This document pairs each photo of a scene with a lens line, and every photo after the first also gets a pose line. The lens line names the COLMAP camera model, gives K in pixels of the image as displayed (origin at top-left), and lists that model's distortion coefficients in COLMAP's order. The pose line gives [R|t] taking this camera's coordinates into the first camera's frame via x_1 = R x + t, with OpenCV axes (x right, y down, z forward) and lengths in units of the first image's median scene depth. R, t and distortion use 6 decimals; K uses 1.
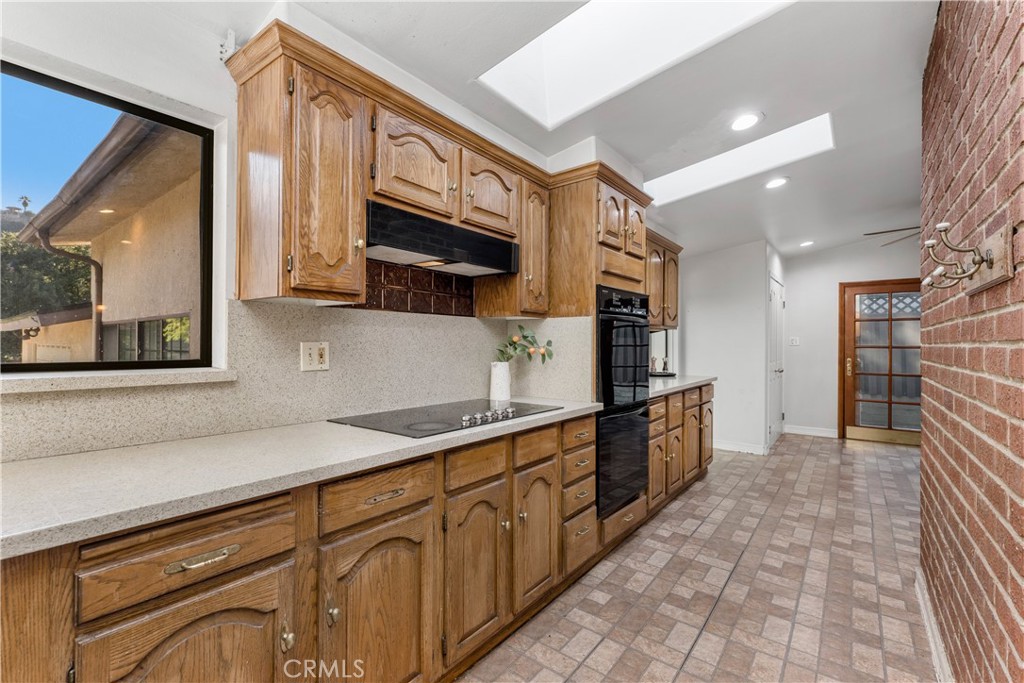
lens RADIAL K [[447.4, 0, 518.5], [0, 447.4, 344.6], [0, 0, 1]] dist [0.002501, 0.000119]
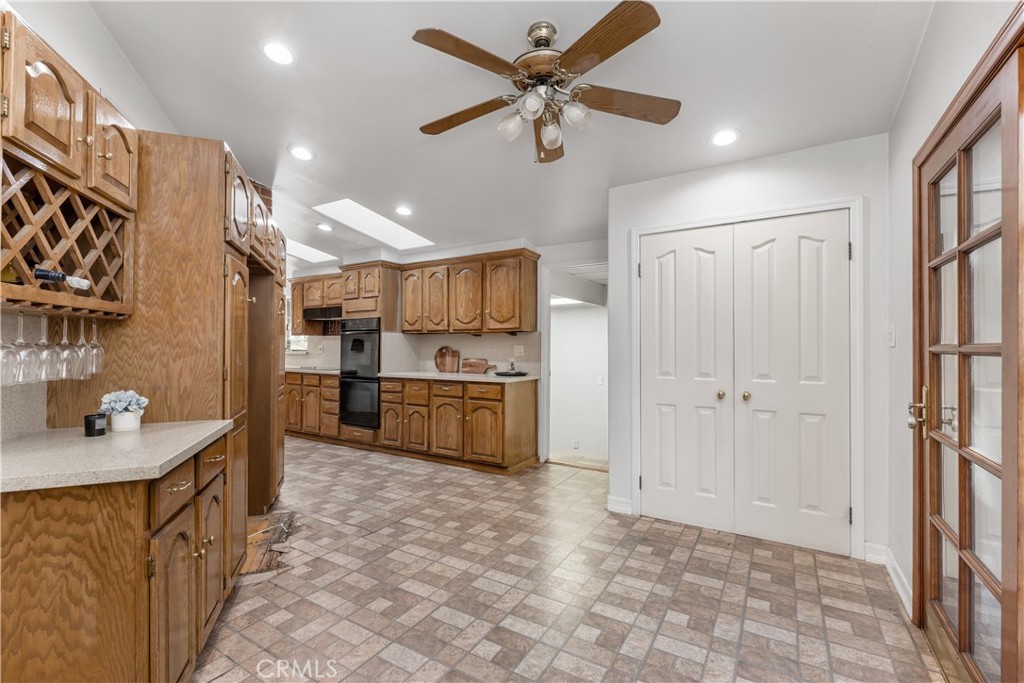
lens RADIAL K [[447.4, 0, 518.5], [0, 447.4, 344.6], [0, 0, 1]] dist [0.002501, 0.000119]
pose [[0.111844, -0.008968, -0.993685, 1.907425], [-0.008209, 0.999917, -0.009949, 0.006178], [0.993692, 0.009269, 0.111761, 1.235580]]
